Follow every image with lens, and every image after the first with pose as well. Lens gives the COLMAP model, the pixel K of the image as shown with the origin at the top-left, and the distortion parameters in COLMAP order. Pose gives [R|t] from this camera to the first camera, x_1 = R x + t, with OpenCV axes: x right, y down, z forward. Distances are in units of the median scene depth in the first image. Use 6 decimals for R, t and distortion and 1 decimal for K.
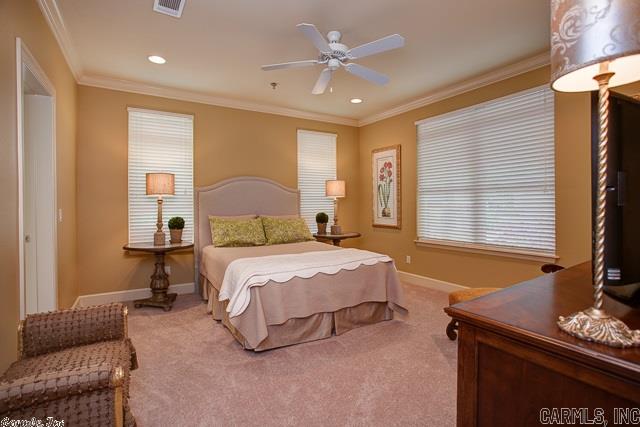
lens RADIAL K [[320.3, 0, 319.0], [0, 320.3, 211.4], [0, 0, 1]] dist [-0.005034, -0.000361]
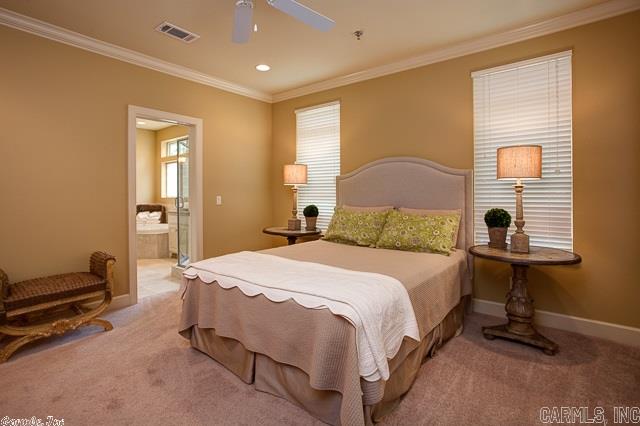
lens RADIAL K [[320.3, 0, 301.8], [0, 320.3, 191.6], [0, 0, 1]] dist [-0.005034, -0.000361]
pose [[0.347746, 0.003330, -0.937583, 0.483661], [-0.016179, 0.999866, -0.002449, -0.021373], [0.937449, 0.016020, 0.347753, 0.572124]]
